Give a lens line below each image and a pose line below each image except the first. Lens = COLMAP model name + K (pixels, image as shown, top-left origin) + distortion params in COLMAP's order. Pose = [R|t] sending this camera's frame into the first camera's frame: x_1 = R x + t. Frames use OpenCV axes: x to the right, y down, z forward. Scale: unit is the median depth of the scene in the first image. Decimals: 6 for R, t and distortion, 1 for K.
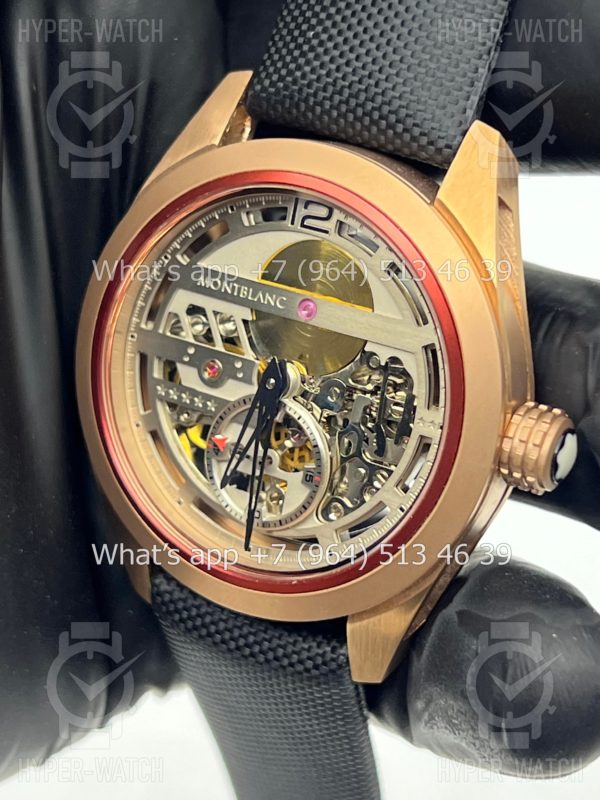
lens RADIAL K [[1840.9, 0, 300.0], [0, 1840.9, 400.0], [0, 0, 1]] dist [0.047382, 0.070288]
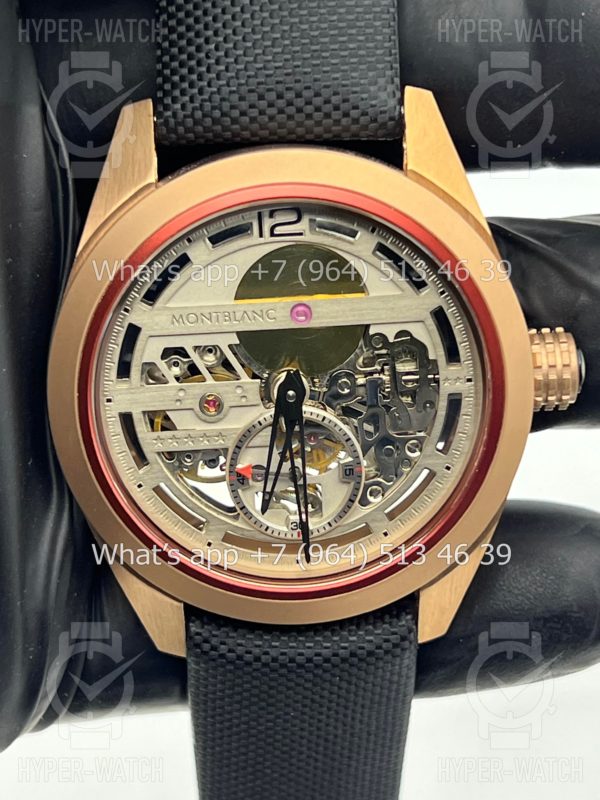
lens RADIAL K [[1840.9, 0, 300.0], [0, 1840.9, 400.0], [0, 0, 1]] dist [0.047382, 0.070288]
pose [[0.837461, -0.334676, 0.432031, -0.442369], [0.308295, 0.942065, 0.132168, -0.137072], [-0.451235, 0.022508, 0.892121, 0.111489]]
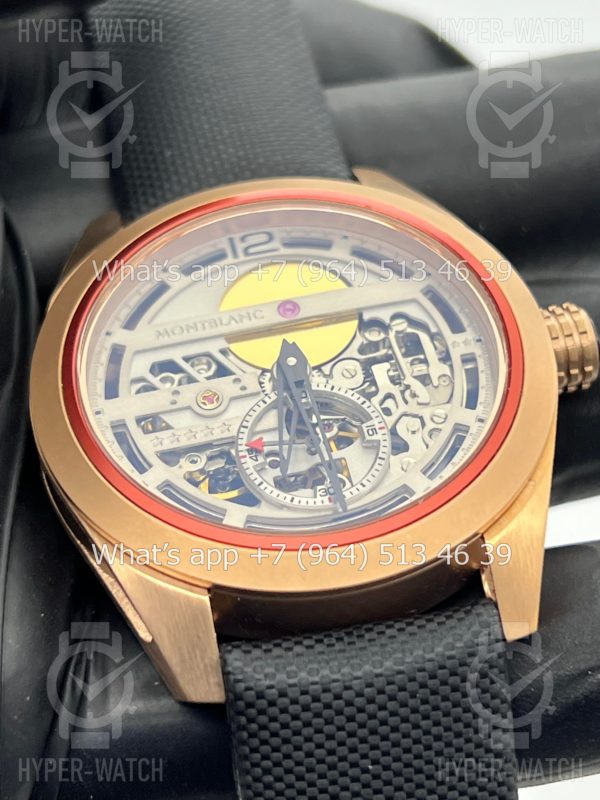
lens RADIAL K [[1840.9, 0, 300.0], [0, 1840.9, 400.0], [0, 0, 1]] dist [0.047382, 0.070288]
pose [[0.808701, -0.019019, 0.587913, -0.554005], [0.463940, 0.635056, -0.617627, 0.573594], [-0.361611, 0.772232, 0.522394, 0.533686]]
